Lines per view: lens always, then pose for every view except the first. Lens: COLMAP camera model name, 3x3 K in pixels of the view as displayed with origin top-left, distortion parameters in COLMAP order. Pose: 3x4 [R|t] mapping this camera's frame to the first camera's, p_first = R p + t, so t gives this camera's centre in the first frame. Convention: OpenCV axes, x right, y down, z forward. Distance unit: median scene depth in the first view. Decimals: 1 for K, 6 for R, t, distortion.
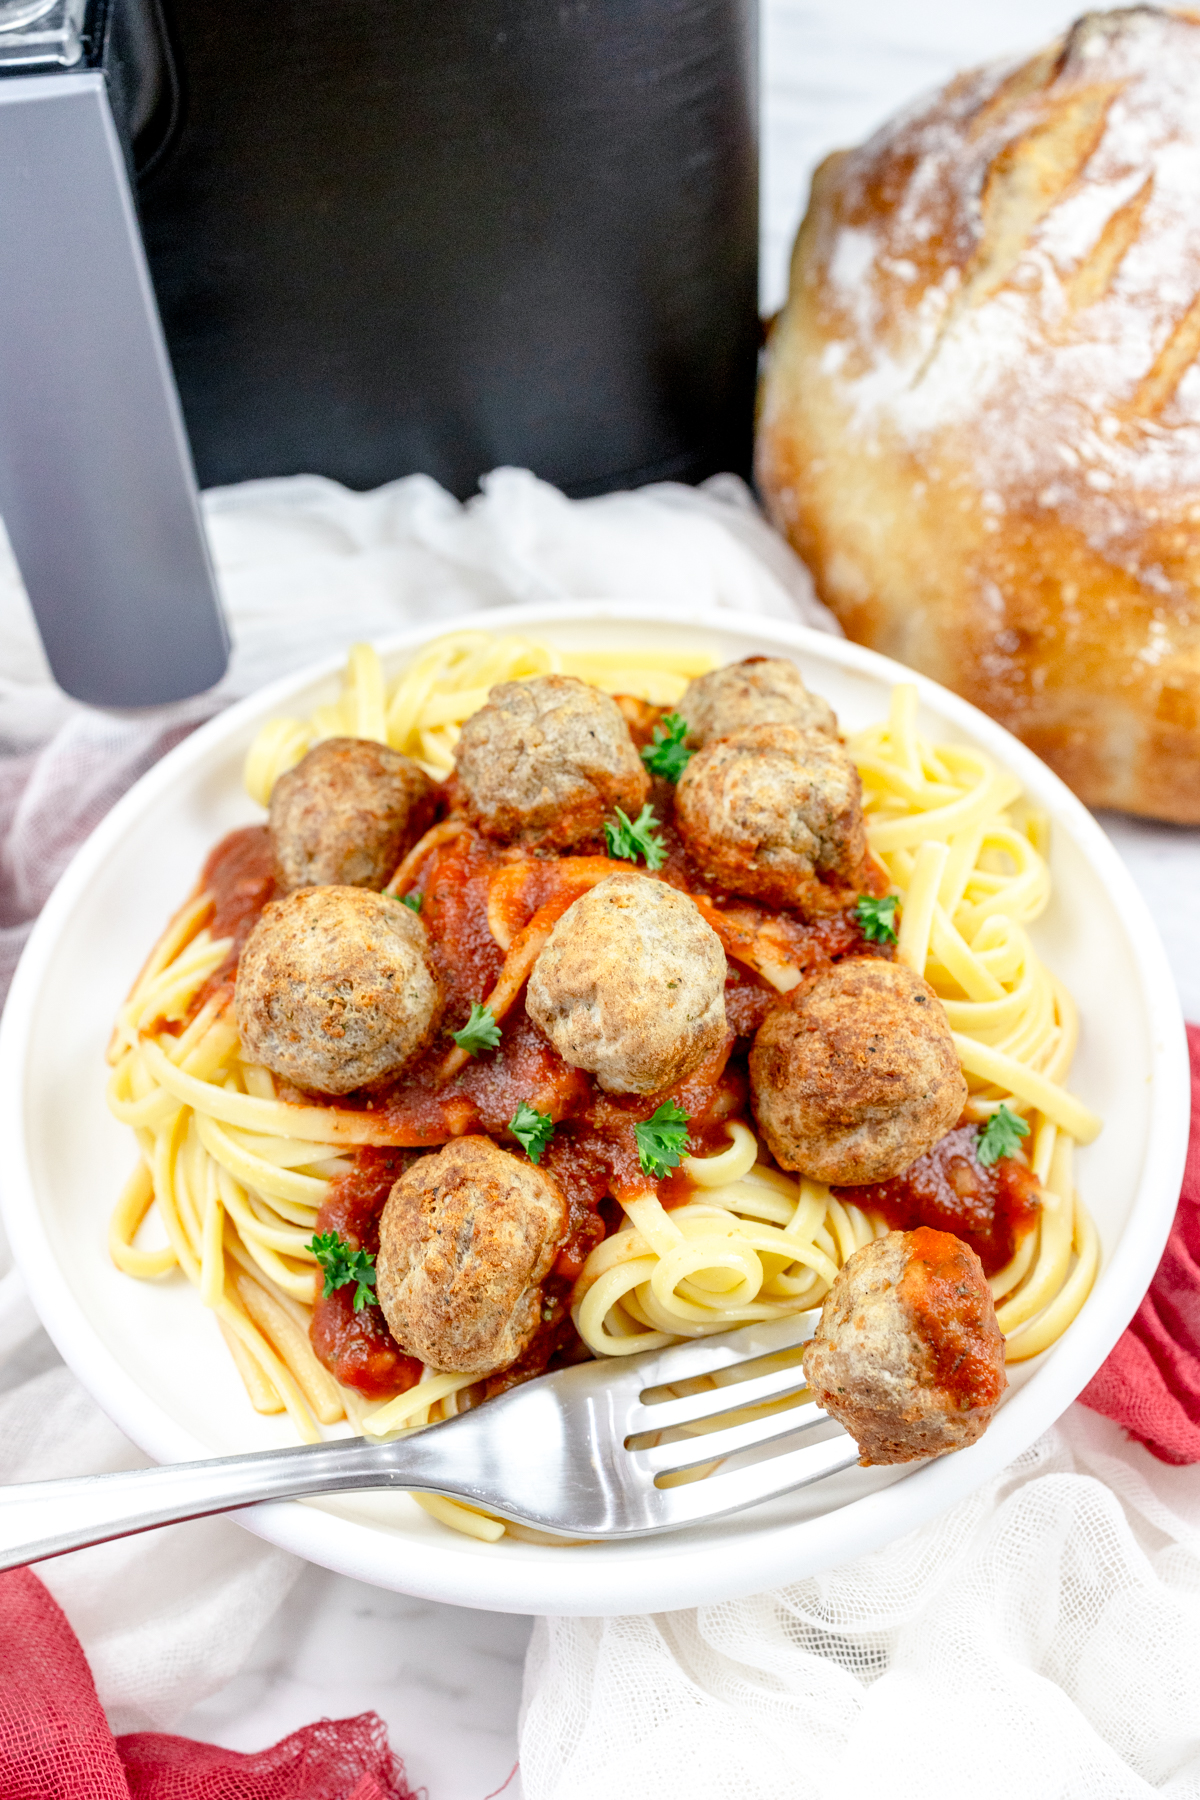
lens RADIAL K [[1893.1, 0, 562.4], [0, 1893.1, 908.6], [0, 0, 1]] dist [0.013210, 0.010336]
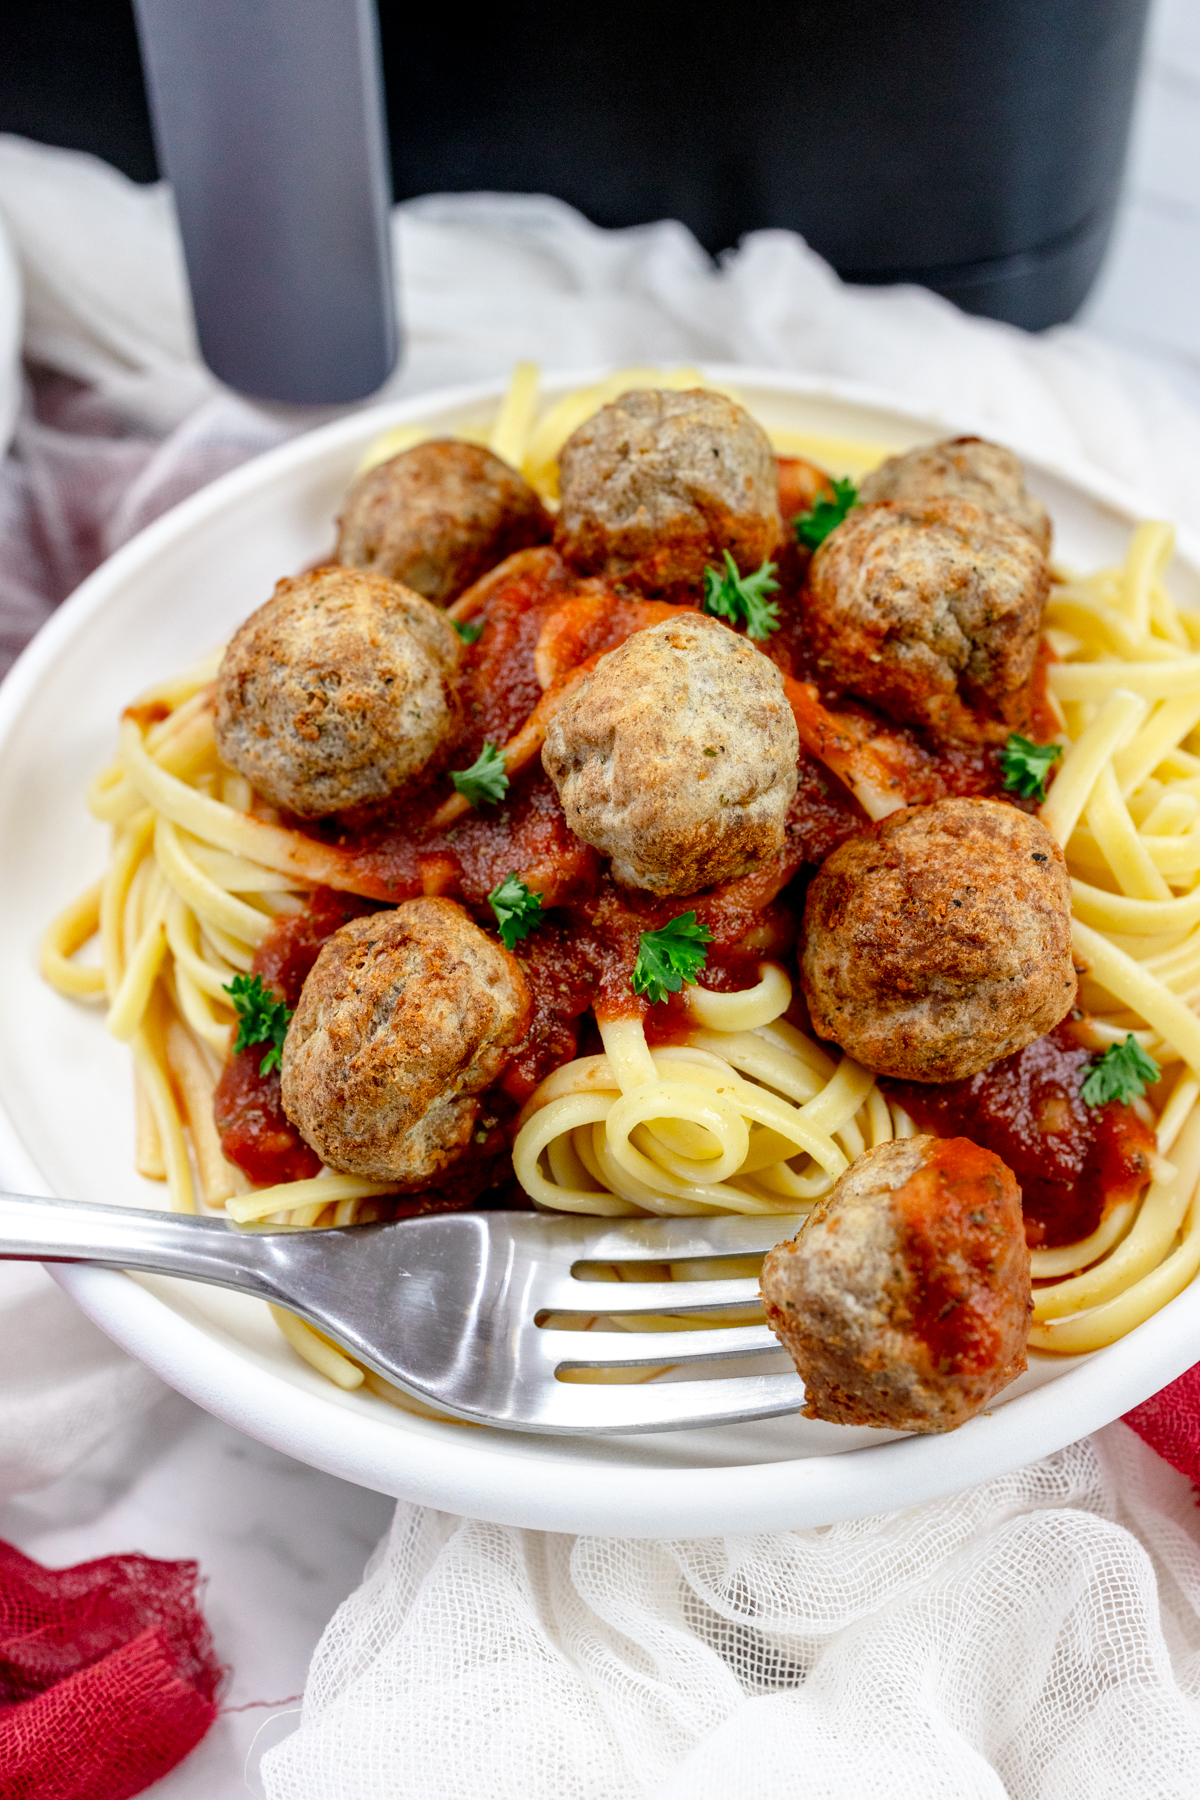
lens RADIAL K [[1933.1, 0, 554.7], [0, 1933.1, 895.2], [0, 0, 1]] dist [0.032509, -0.001757]
pose [[0.959642, 0.228671, -0.163699, 0.132015], [-0.227105, 0.973454, 0.028480, 0.084344], [0.165866, 0.009847, 0.986099, 0.196778]]
